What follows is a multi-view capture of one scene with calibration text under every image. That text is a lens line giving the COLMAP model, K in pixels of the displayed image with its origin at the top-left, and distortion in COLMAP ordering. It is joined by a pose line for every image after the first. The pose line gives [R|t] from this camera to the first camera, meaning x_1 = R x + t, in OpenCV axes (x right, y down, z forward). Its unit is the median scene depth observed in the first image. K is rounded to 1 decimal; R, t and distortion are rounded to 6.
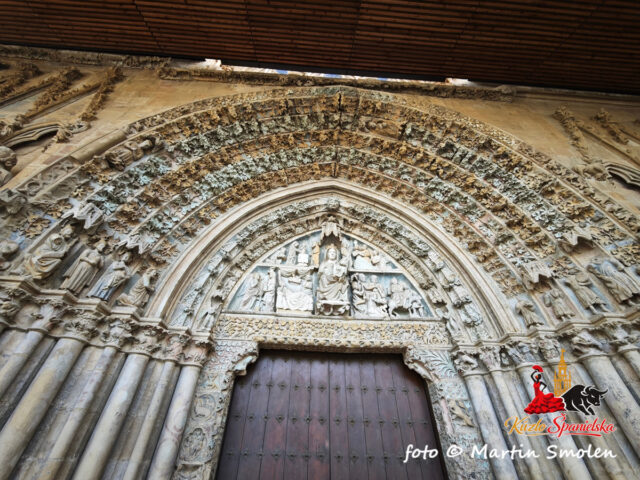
lens RADIAL K [[275.4, 0, 321.9], [0, 275.4, 241.0], [0, 0, 1]] dist [0.000251, 0.000101]
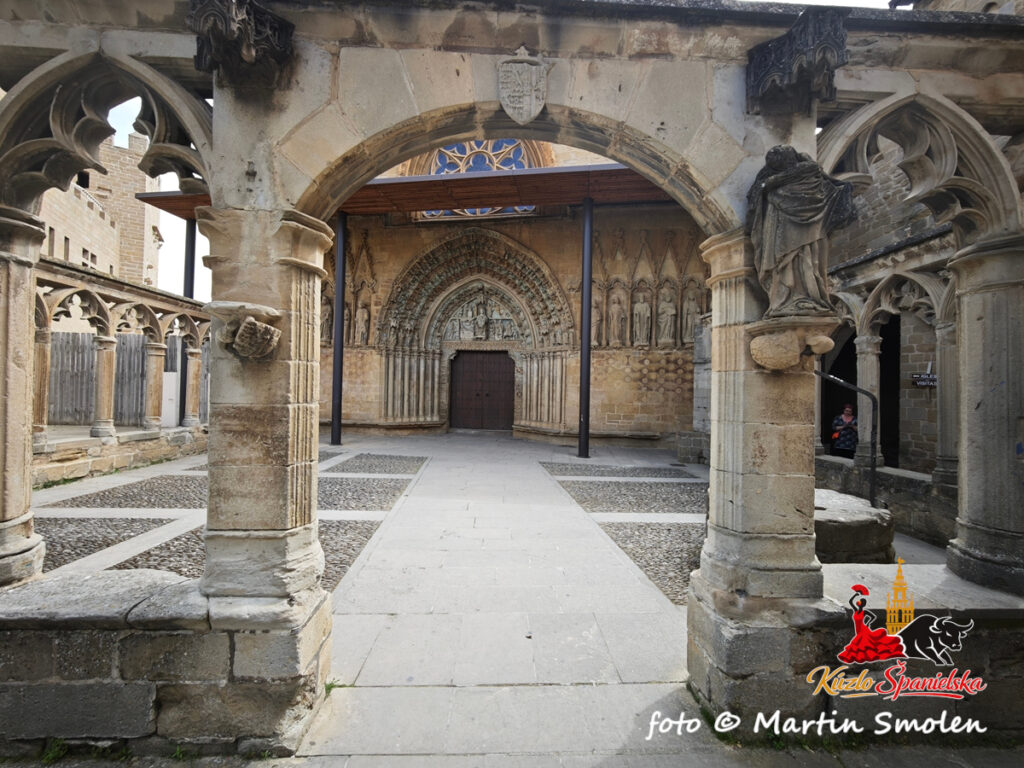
lens RADIAL K [[440.6, 0, 515.0], [0, 440.6, 385.6], [0, 0, 1]] dist [0.000251, 0.000101]
pose [[0.979955, 0.000451, -0.199217, 1.165249], [0.124959, 0.777422, 0.616441, -1.905023], [0.155154, -0.628979, 0.761783, -2.394023]]
